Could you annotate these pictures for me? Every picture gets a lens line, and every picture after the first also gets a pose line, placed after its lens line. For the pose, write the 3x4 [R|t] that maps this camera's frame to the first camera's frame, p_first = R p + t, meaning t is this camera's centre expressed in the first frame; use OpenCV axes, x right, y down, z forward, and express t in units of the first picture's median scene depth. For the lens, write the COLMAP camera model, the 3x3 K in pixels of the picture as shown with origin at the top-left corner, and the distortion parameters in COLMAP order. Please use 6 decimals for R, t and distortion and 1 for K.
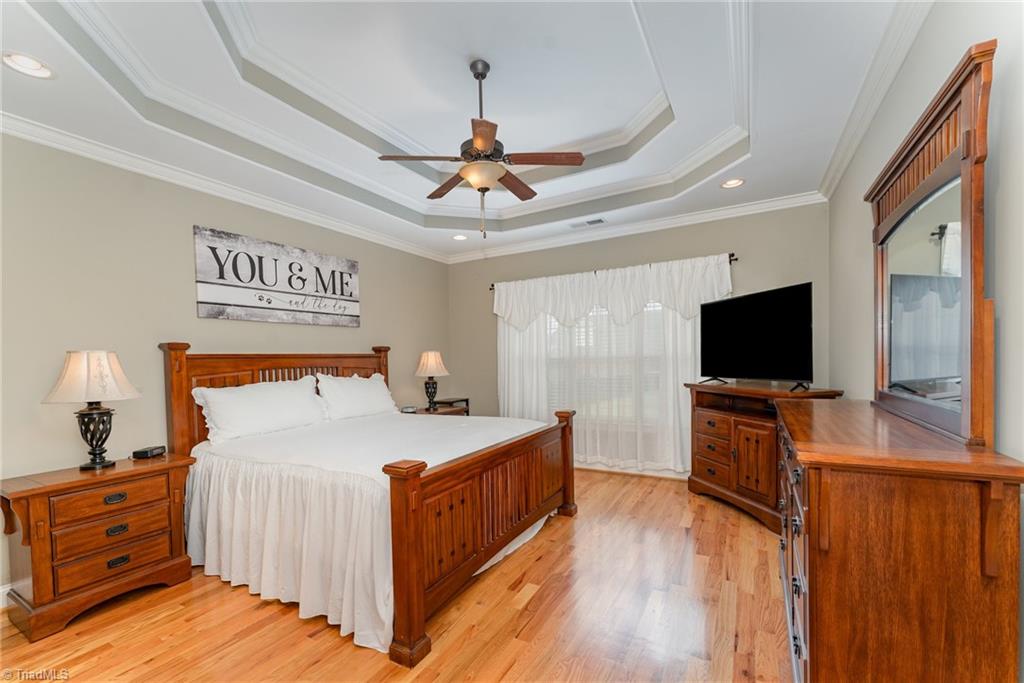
lens RADIAL K [[429.5, 0, 504.5], [0, 429.5, 367.2], [0, 0, 1]] dist [-0.000955, 0.000029]
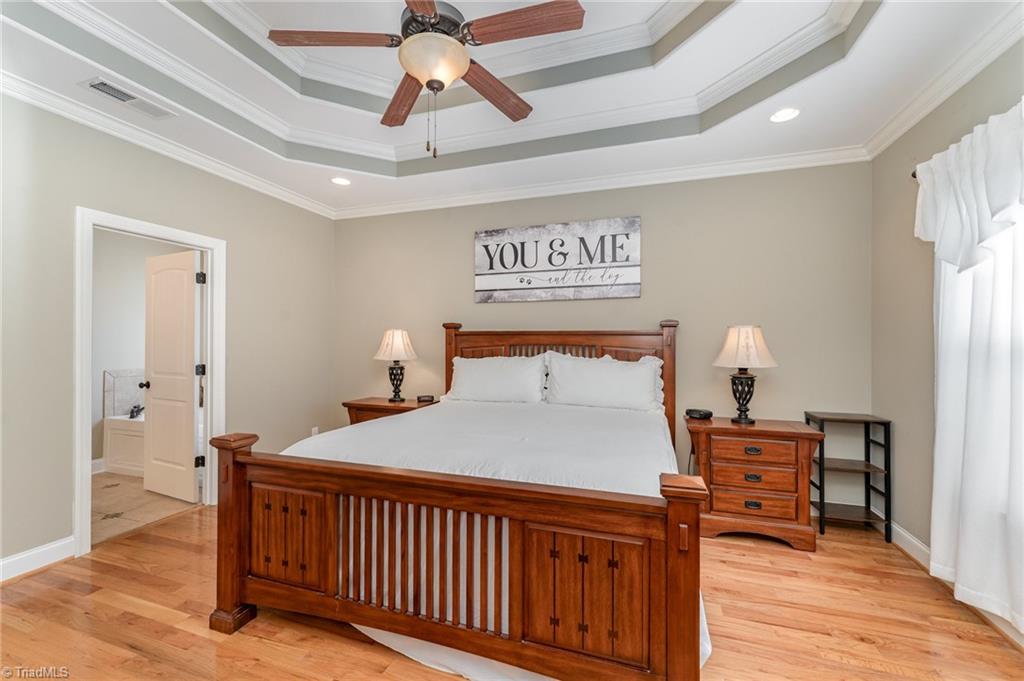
lens RADIAL K [[412.2, 0, 512.0], [0, 412.2, 340.5], [0, 0, 1]] dist [-0.000204, 0.000162]
pose [[0.199212, 0.022724, -0.979693, 0.433864], [-0.024811, 0.999528, 0.018139, -0.023060], [0.979642, 0.020694, 0.199682, 0.713346]]
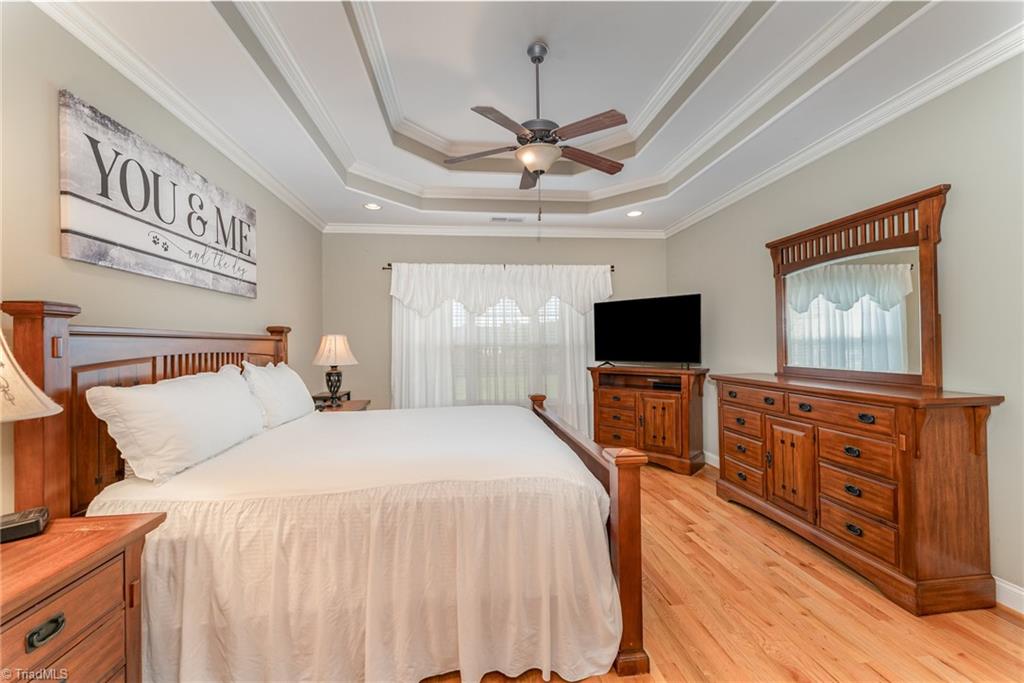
lens RADIAL K [[412.2, 0, 512.0], [0, 412.2, 341.5], [0, 0, 1]] dist [-0.000204, 0.000162]
pose [[0.802695, 0.018909, 0.596089, -0.470683], [0.004384, 0.999283, -0.037601, 0.009198], [-0.596373, 0.032796, 0.802037, 0.206046]]
